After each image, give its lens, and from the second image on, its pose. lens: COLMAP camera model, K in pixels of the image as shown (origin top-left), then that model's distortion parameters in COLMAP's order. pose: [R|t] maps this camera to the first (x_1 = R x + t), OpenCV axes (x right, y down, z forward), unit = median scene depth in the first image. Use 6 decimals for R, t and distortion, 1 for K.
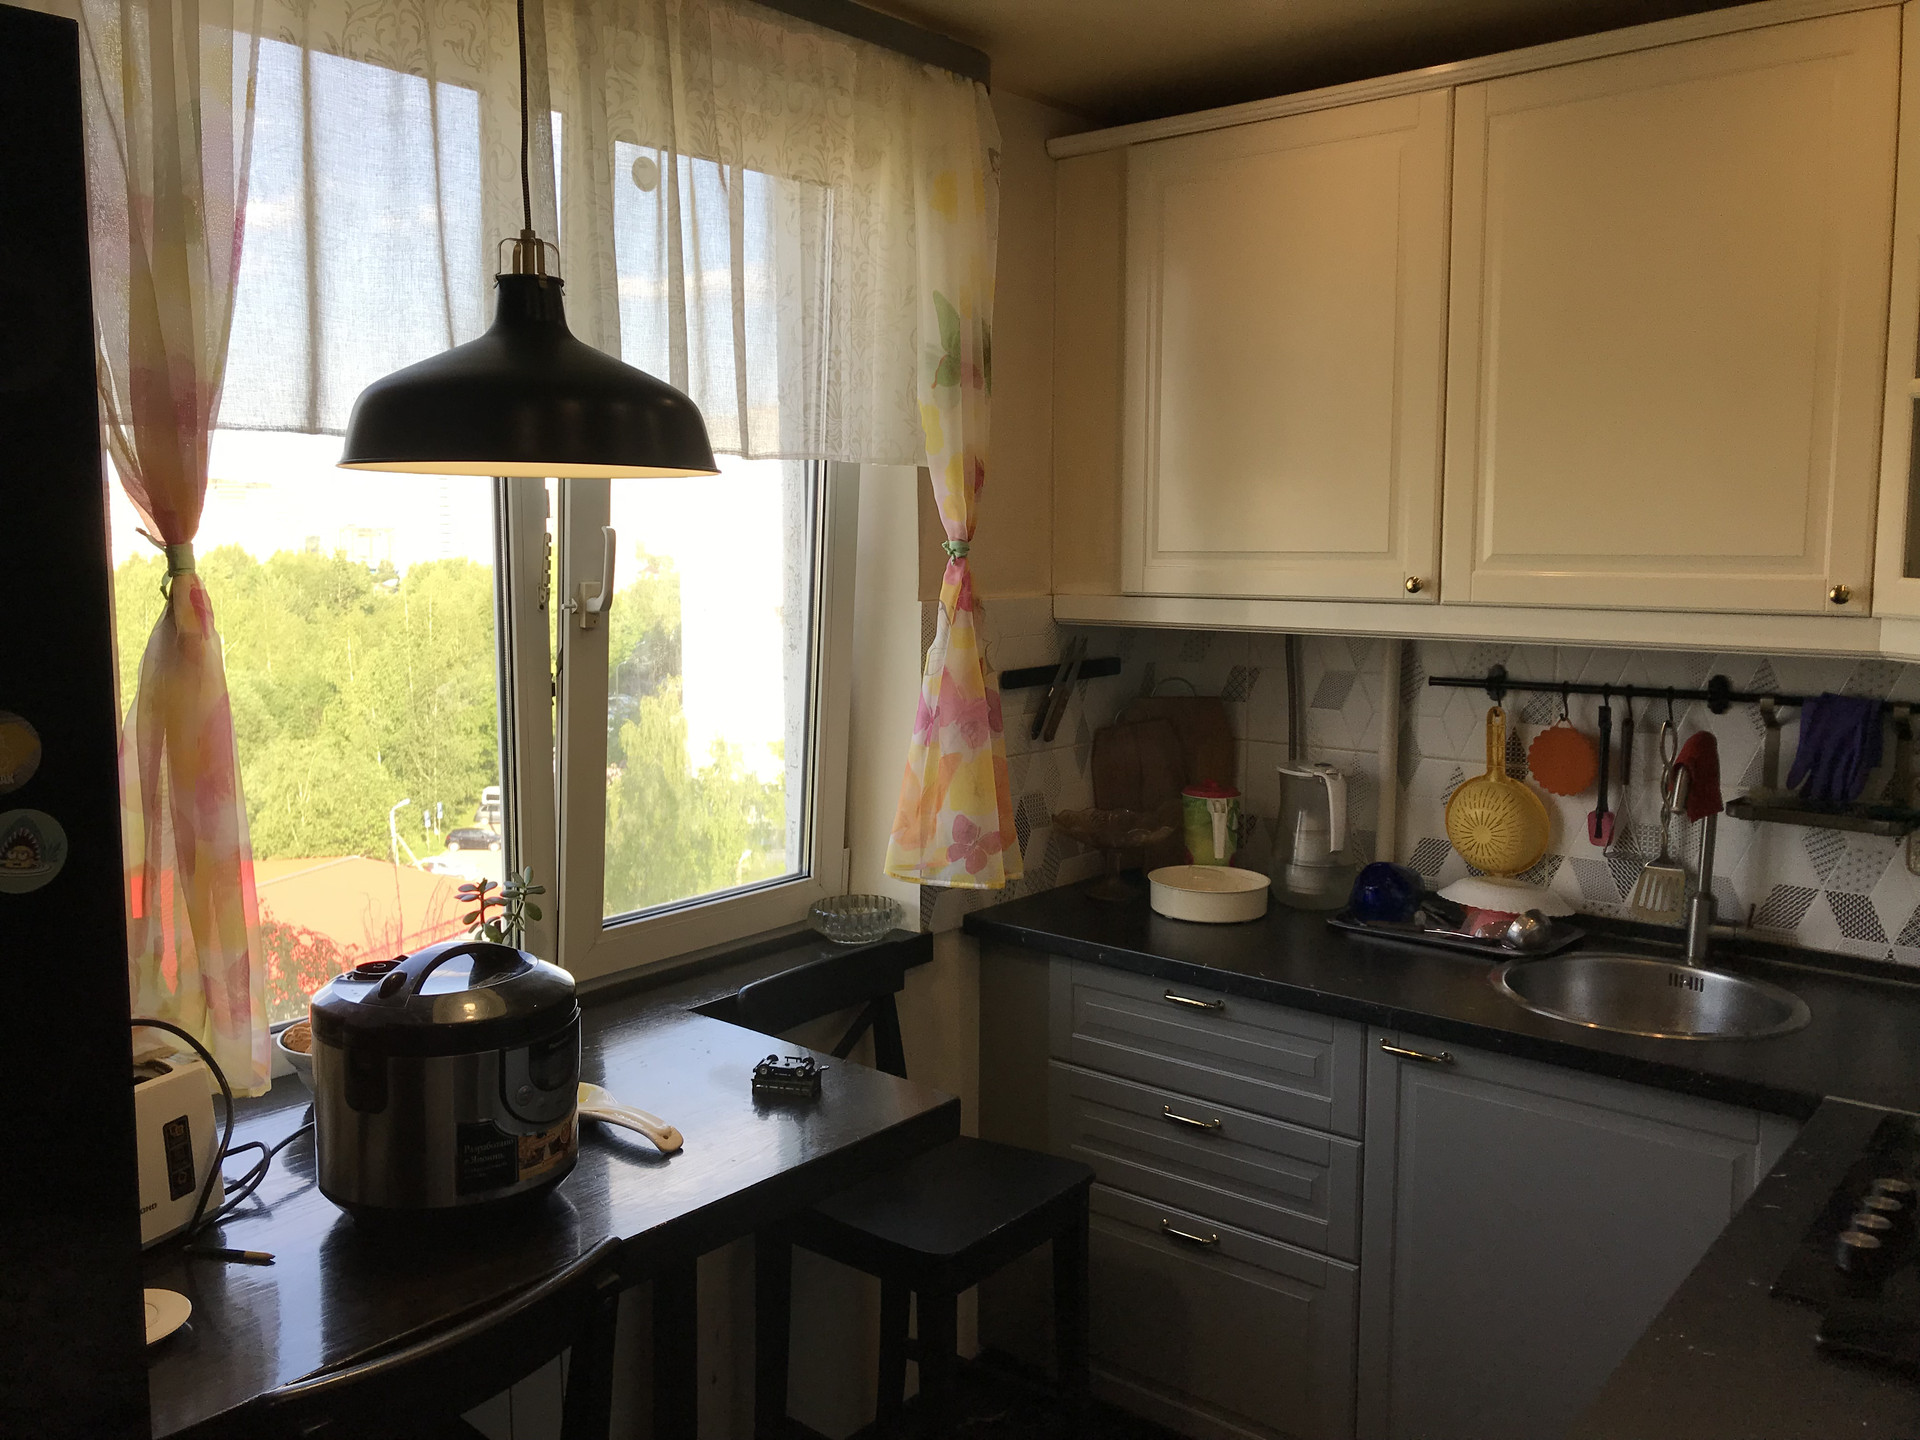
lens RADIAL K [[1597.6, 0, 945.6], [0, 1597.6, 719.3], [0, 0, 1]] dist [0.048823, -0.055603]
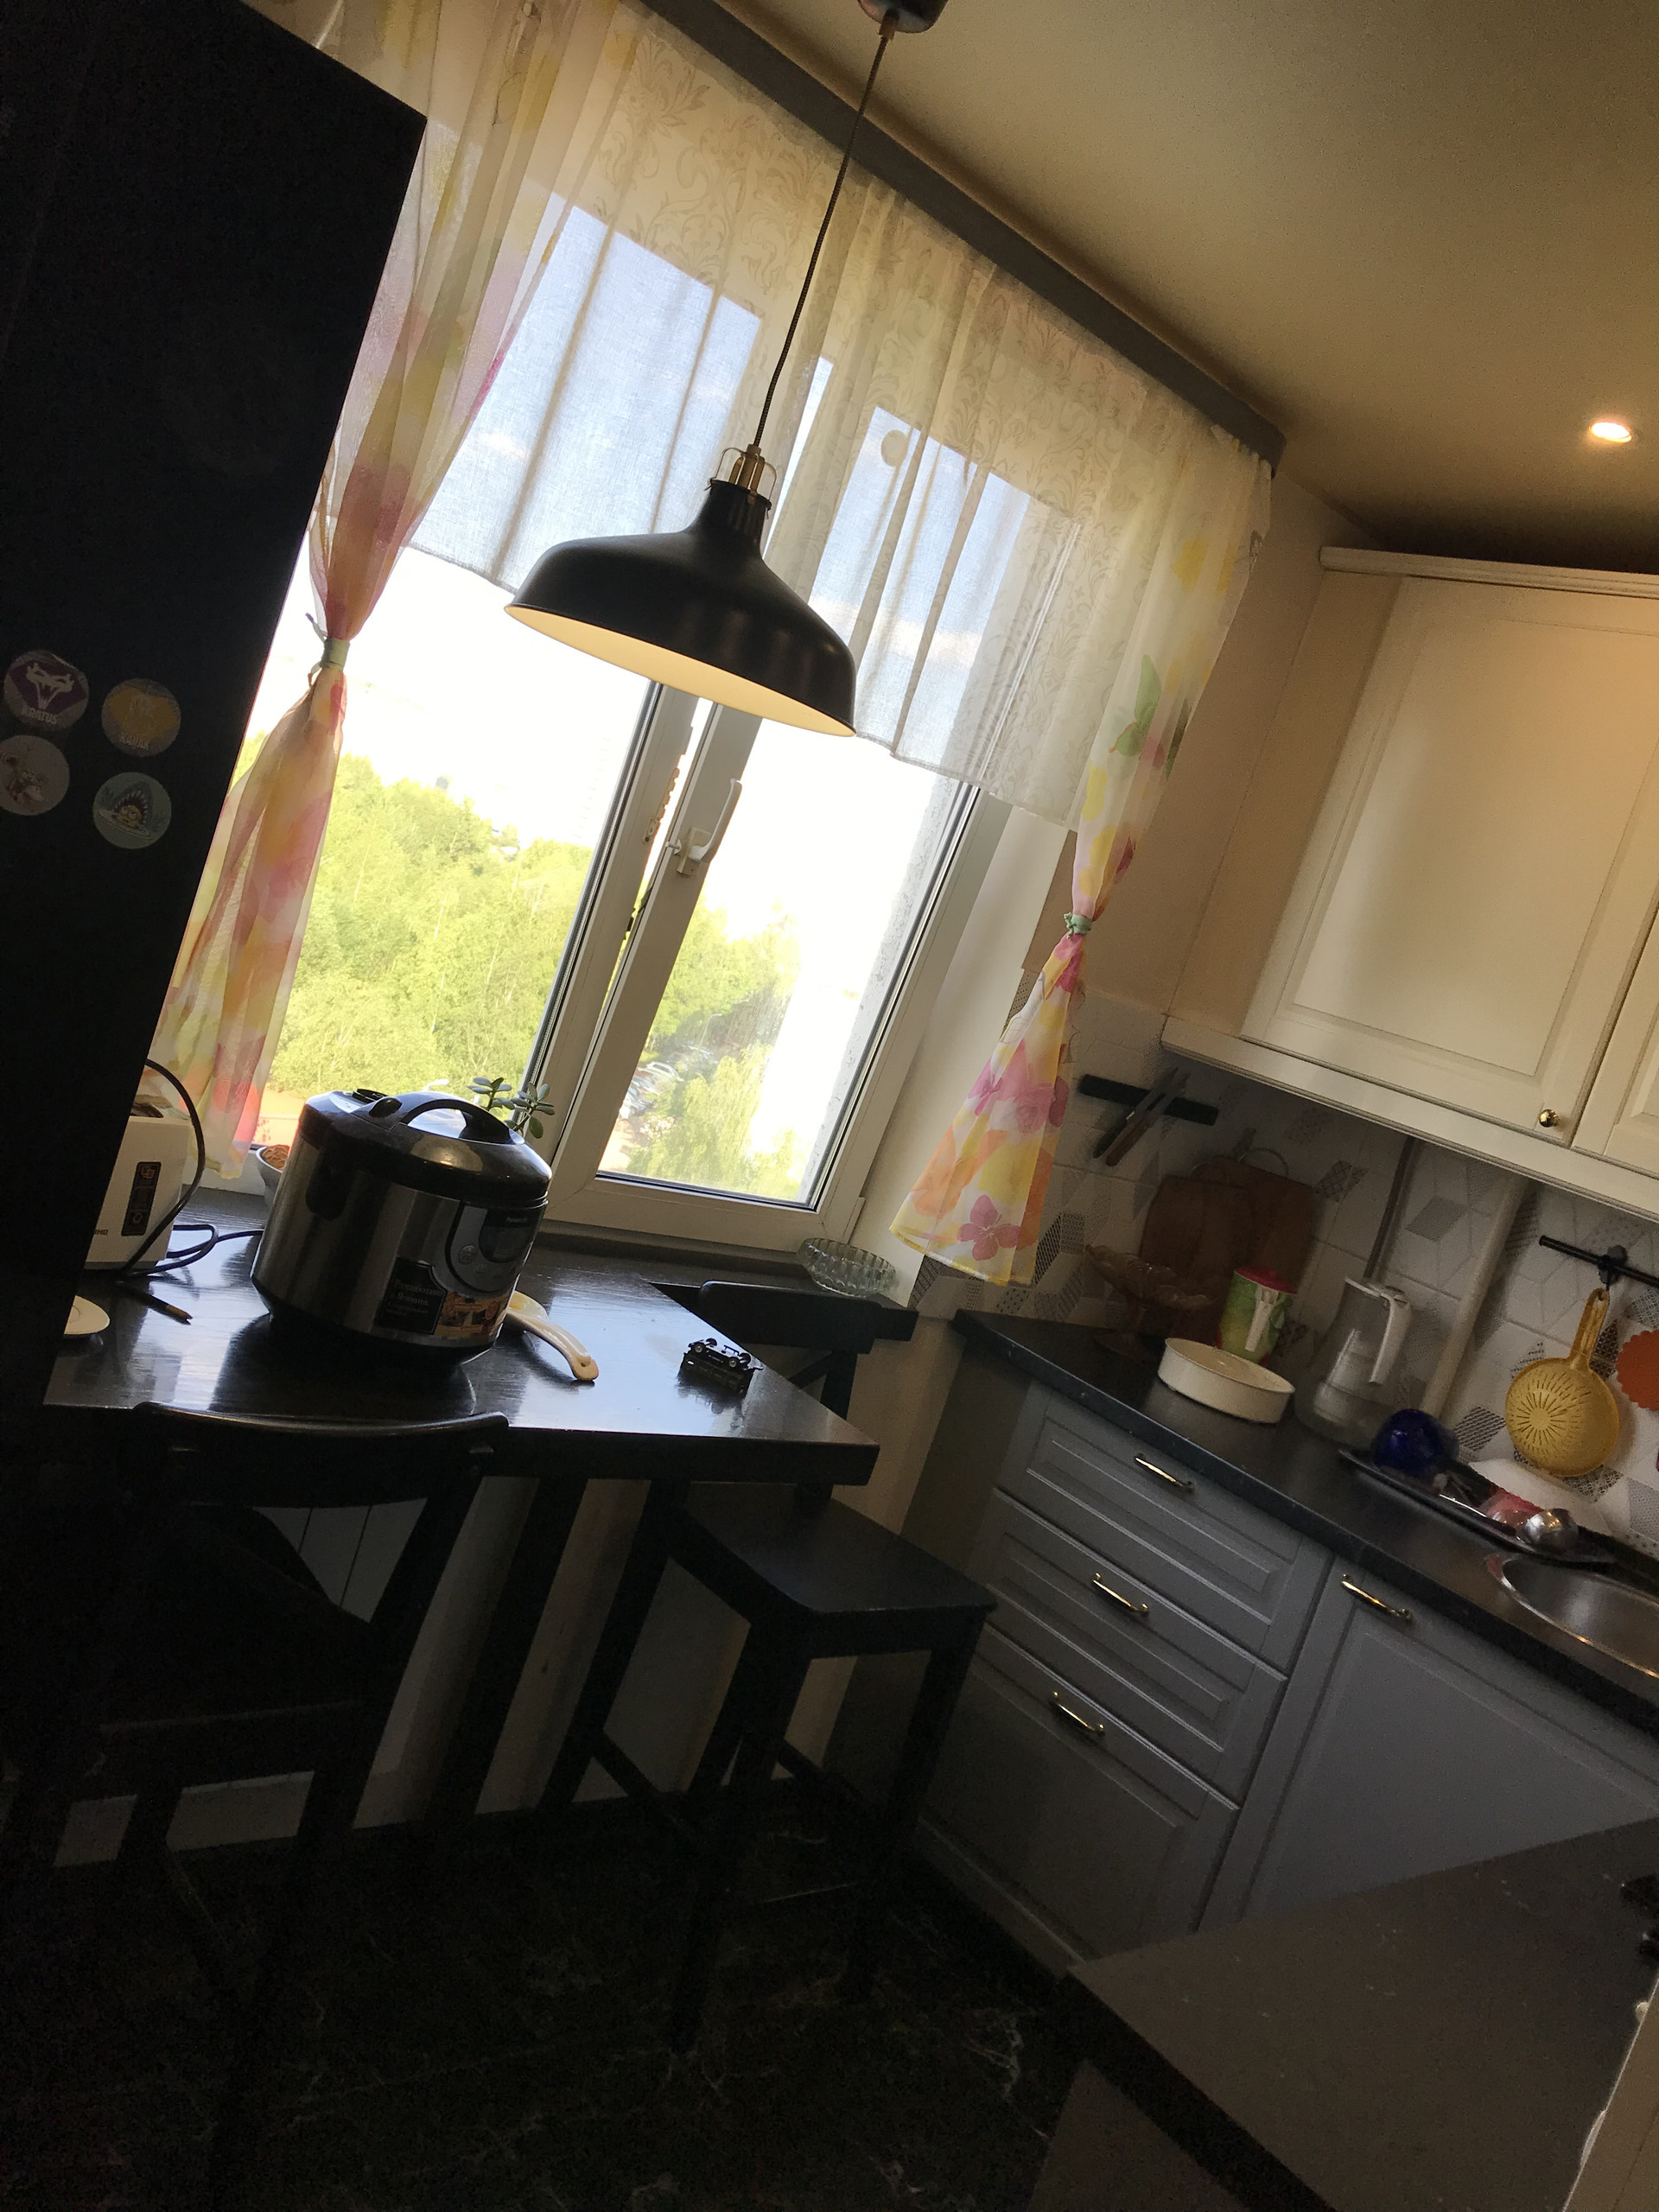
lens RADIAL K [[1840.6, 0, 833.5], [0, 1840.6, 1095.9], [0, 0, 1]] dist [0.048823, -0.055603]
pose [[0.937035, 0.326292, -0.124495, 0.042716], [-0.330378, 0.943757, -0.013134, 0.052911], [0.113208, 0.053437, 0.992133, -0.083569]]
